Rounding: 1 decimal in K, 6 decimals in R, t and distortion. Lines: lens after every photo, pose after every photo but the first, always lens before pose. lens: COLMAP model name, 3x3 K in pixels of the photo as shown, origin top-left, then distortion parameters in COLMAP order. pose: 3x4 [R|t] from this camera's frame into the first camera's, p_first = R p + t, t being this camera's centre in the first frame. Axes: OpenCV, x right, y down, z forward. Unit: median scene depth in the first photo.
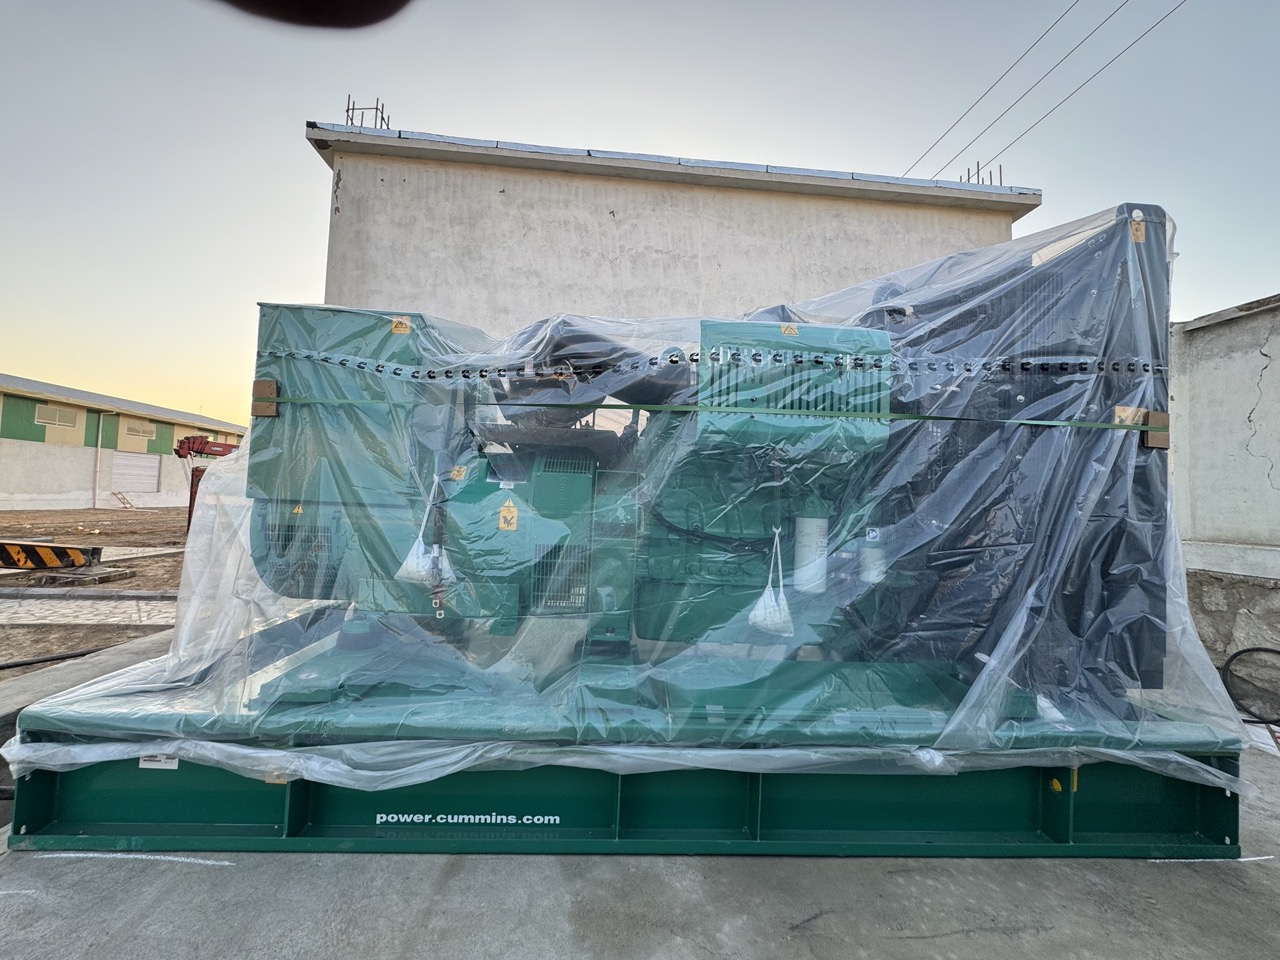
lens RADIAL K [[500.4, 0, 640.0], [0, 500.4, 480.0], [0, 0, 1]] dist [0.000837, 0.000161]
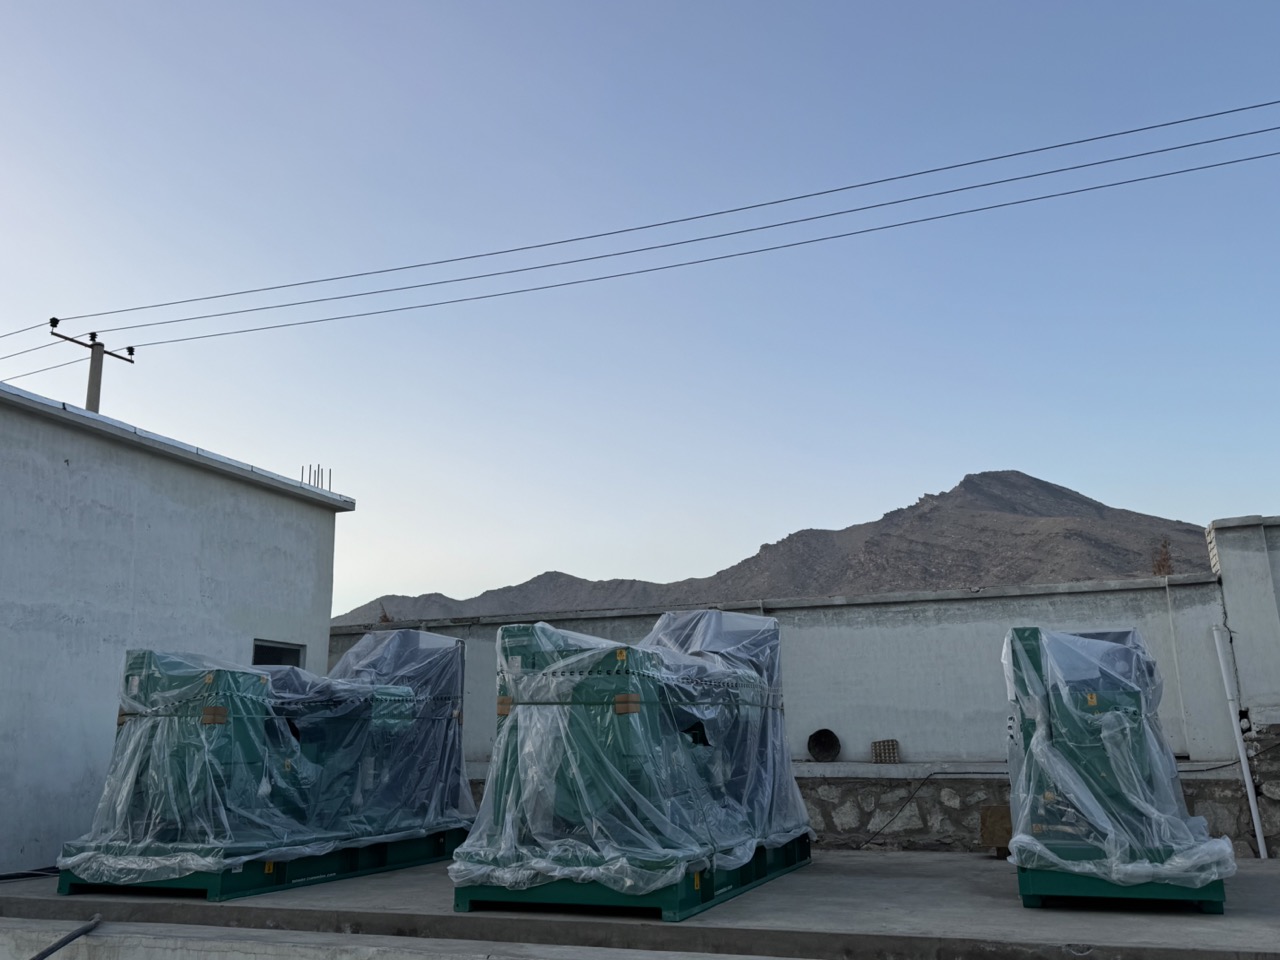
lens RADIAL K [[1054.0, 0, 640.0], [0, 1054.0, 480.0], [0, 0, 1]] dist [0.140013, -0.201846]
pose [[0.417134, 0.174048, 0.892024, -1.485396], [-0.000717, 0.981554, -0.191182, -0.093311], [-0.908845, 0.079109, 0.409565, -0.900827]]
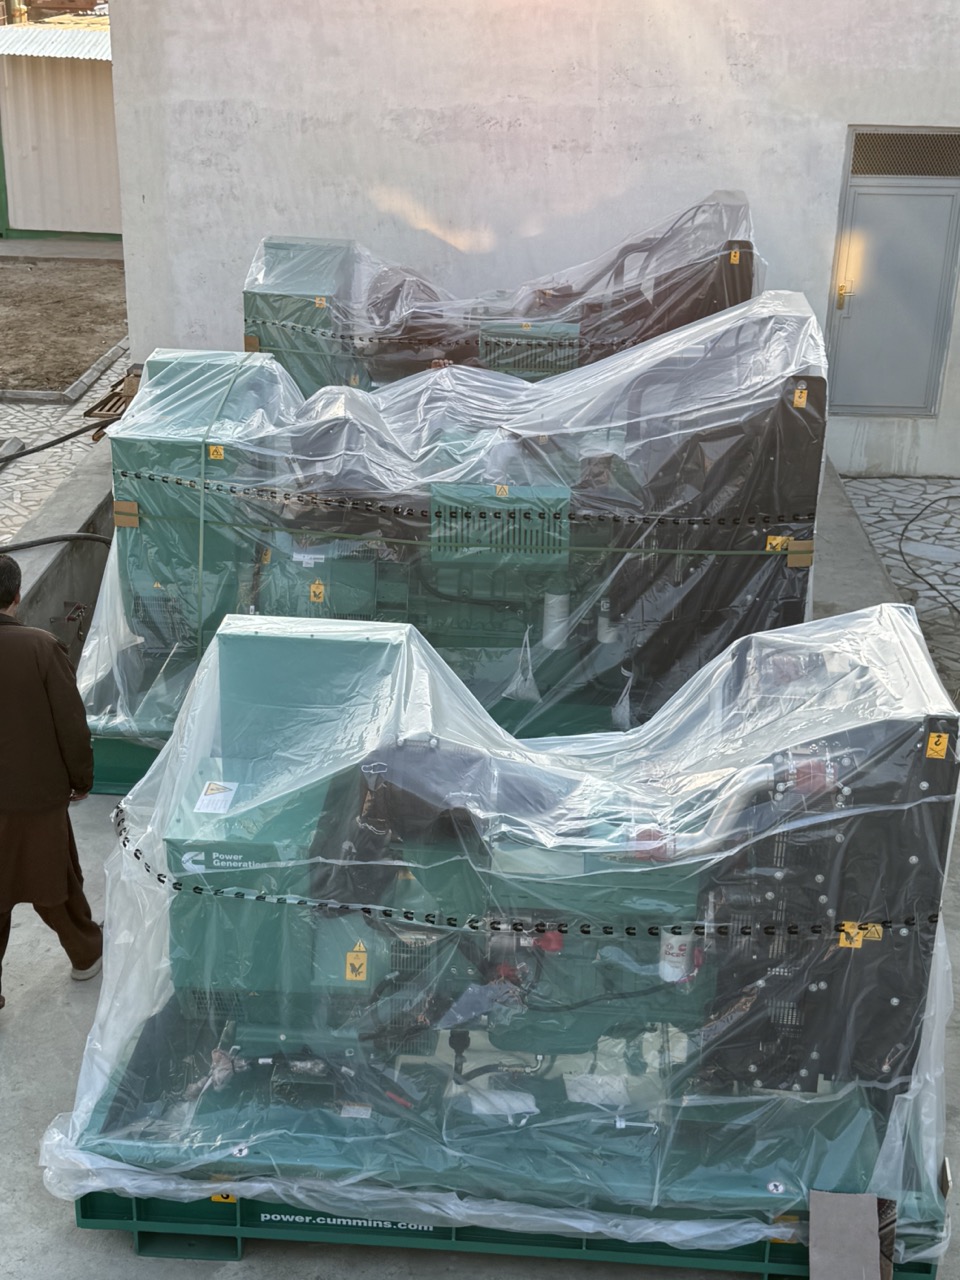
lens RADIAL K [[1721.4, 0, 480.0], [0, 1721.4, 640.0], [0, 0, 1]] dist [0.142028, -0.070229]
pose [[0.991482, 0.028917, -0.126993, 0.310994], [0.026417, 0.910129, 0.413481, -0.609885], [0.127537, -0.413314, 0.901613, -1.726409]]
